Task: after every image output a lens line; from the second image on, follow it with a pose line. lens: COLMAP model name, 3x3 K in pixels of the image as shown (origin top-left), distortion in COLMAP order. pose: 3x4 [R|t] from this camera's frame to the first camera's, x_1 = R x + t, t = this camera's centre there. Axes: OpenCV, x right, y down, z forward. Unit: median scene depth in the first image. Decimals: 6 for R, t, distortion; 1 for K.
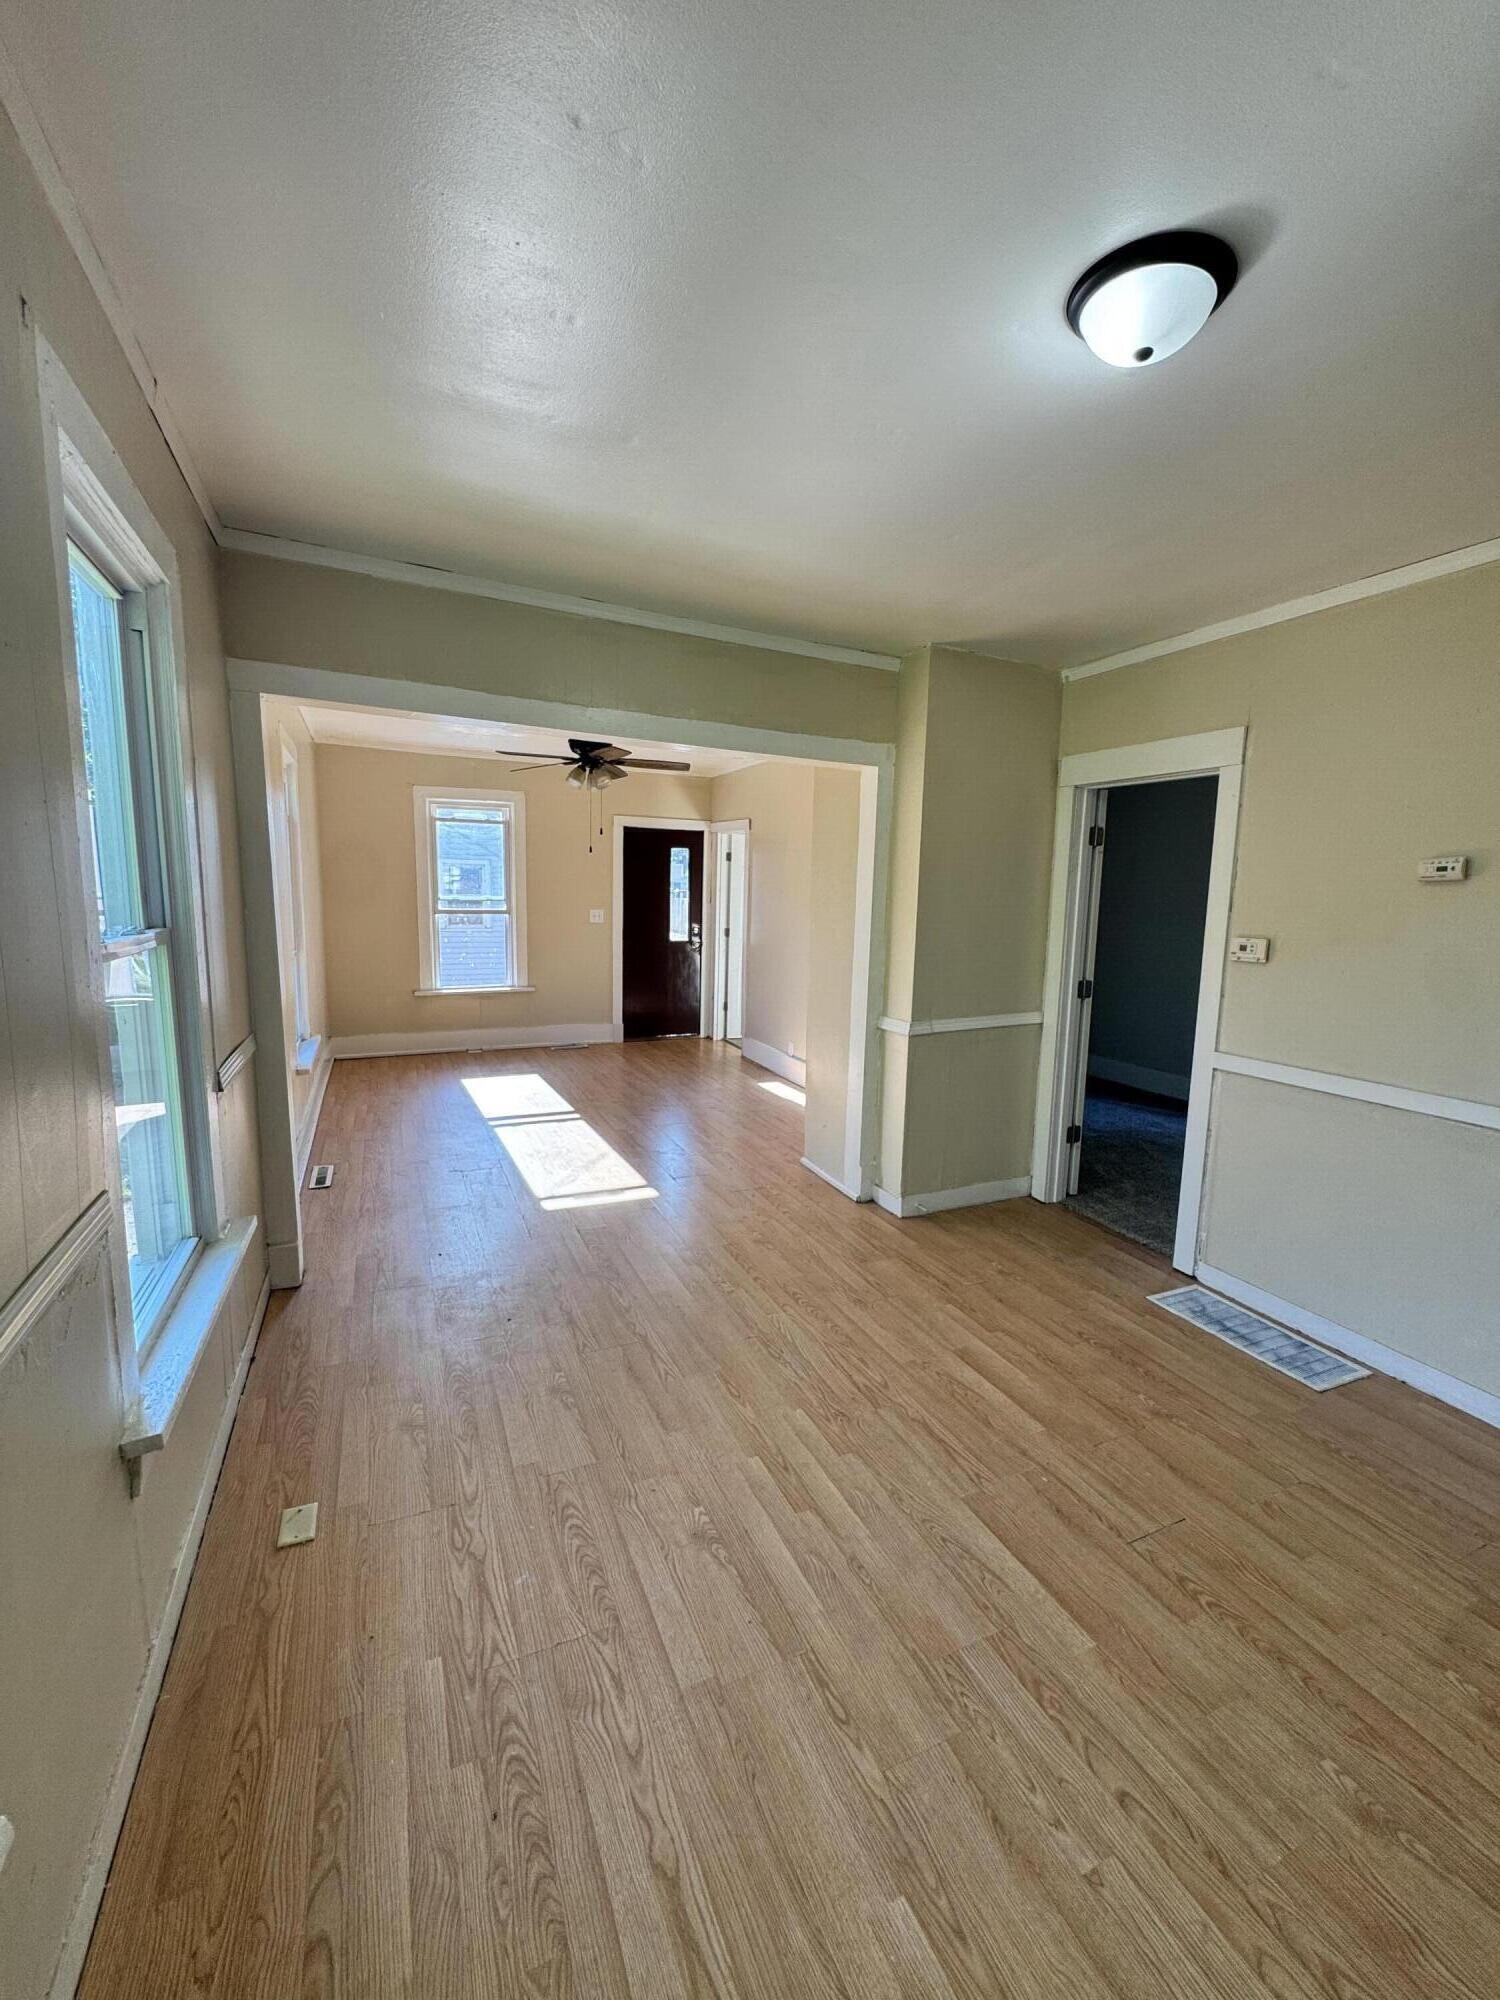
lens RADIAL K [[794.5, 0, 755.1], [0, 794.5, 1003.8], [0, 0, 1]] dist [-0.004117, 0.000632]
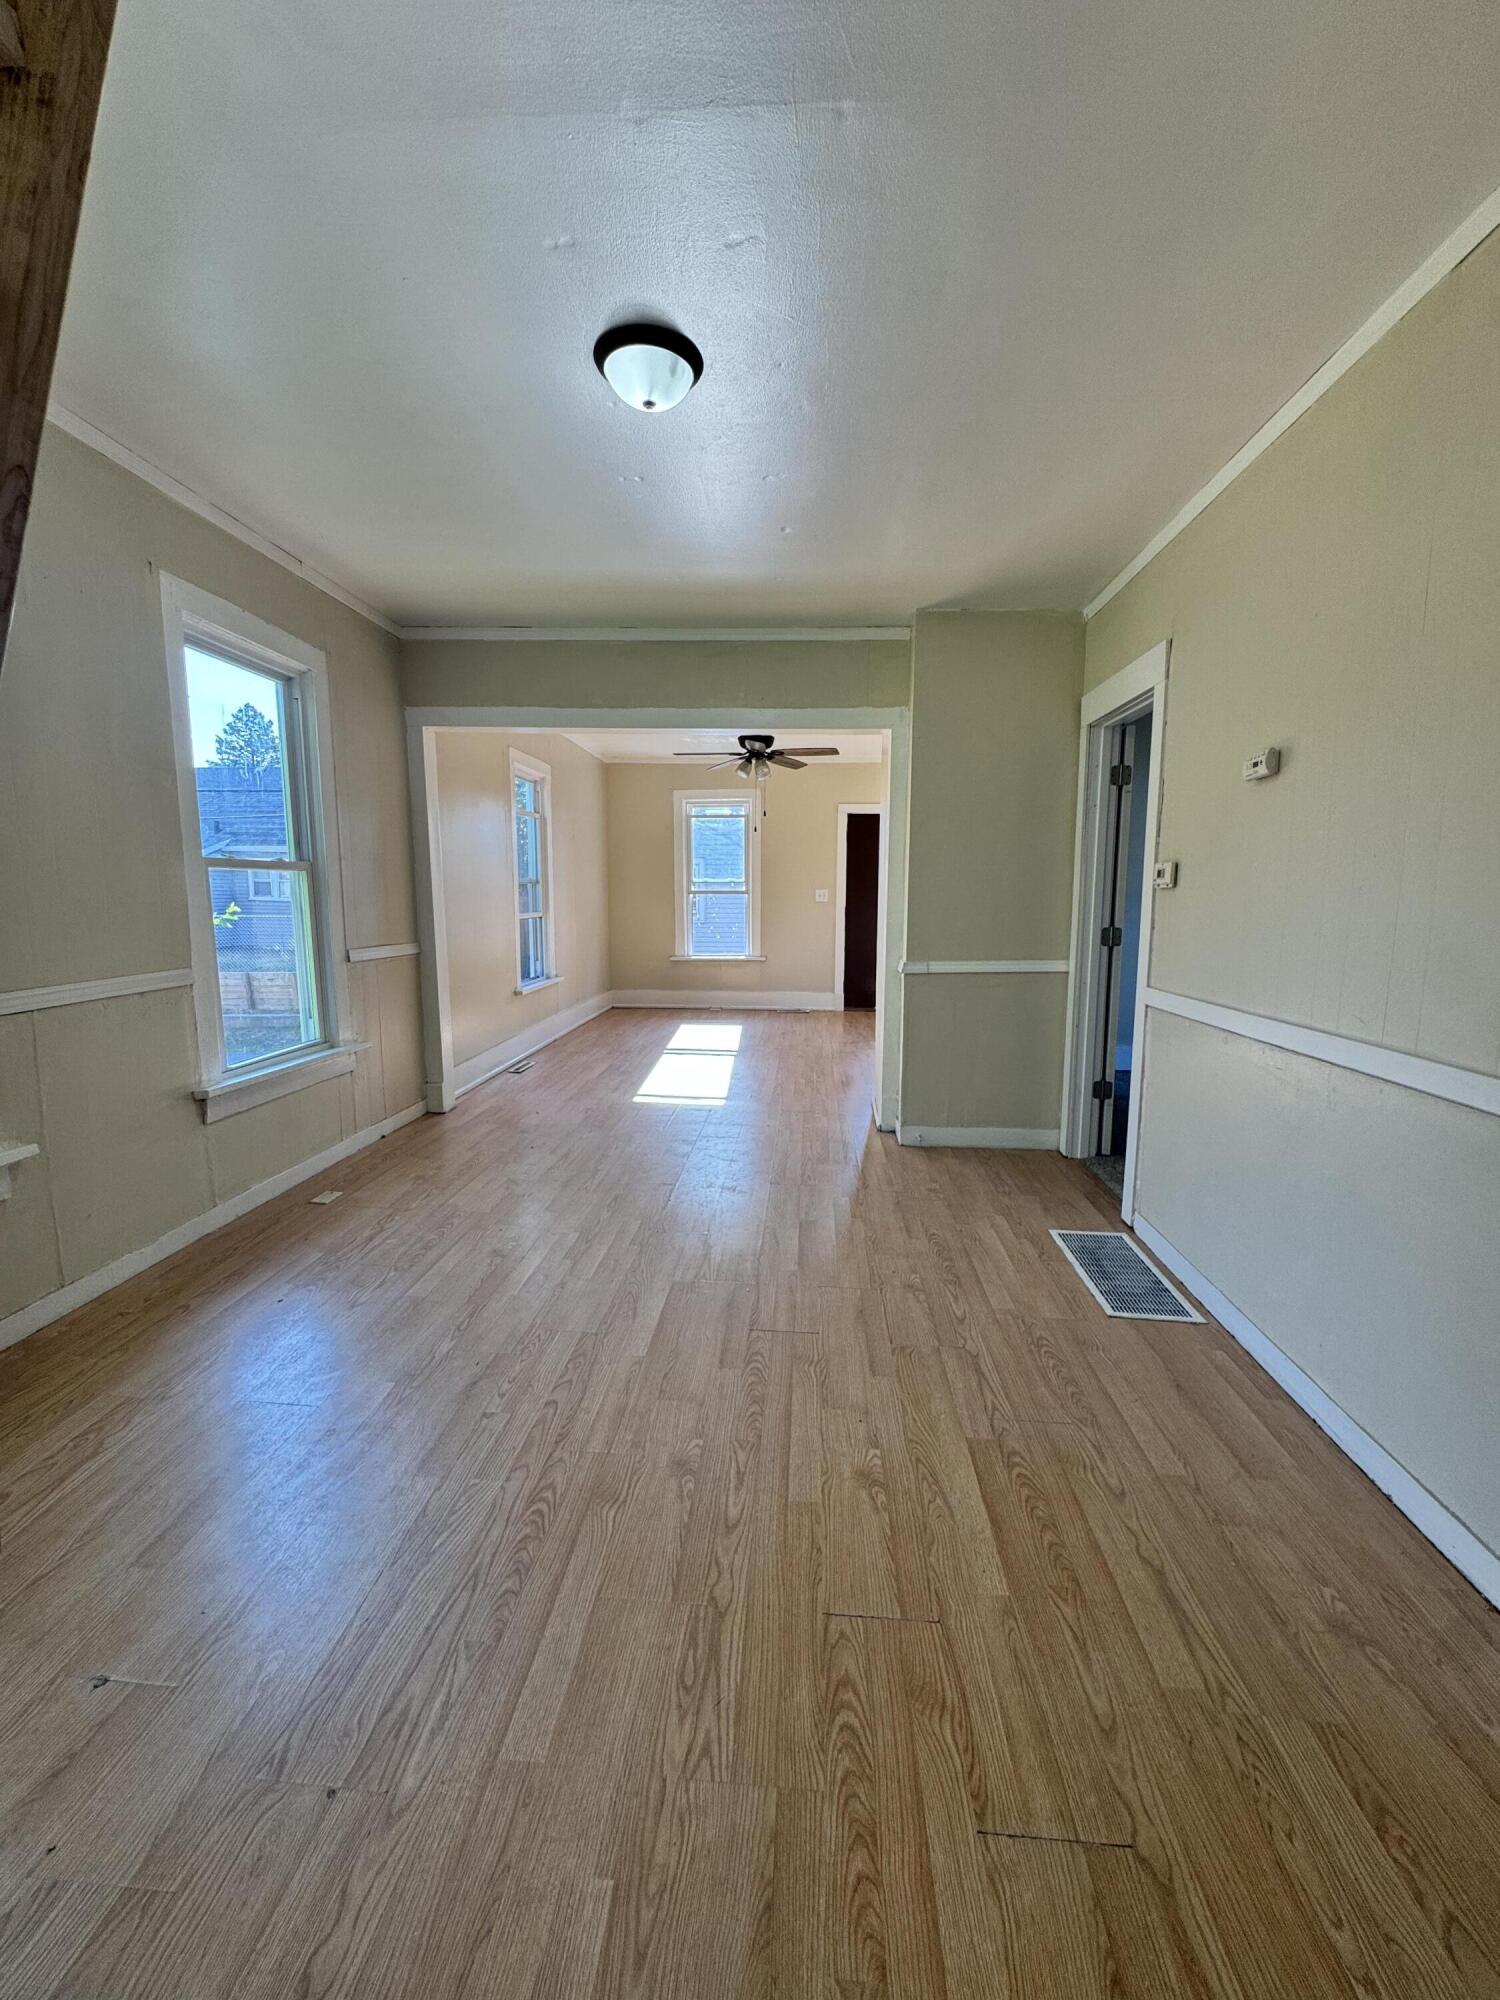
lens RADIAL K [[794.5, 0, 751.6], [0, 794.5, 1001.8], [0, 0, 1]] dist [-0.004117, 0.000632]
pose [[0.876811, 0.047534, -0.478480, 0.520743], [-0.052831, 0.998601, 0.002393, 0.084629], [0.477924, 0.023180, 0.878095, -0.047897]]
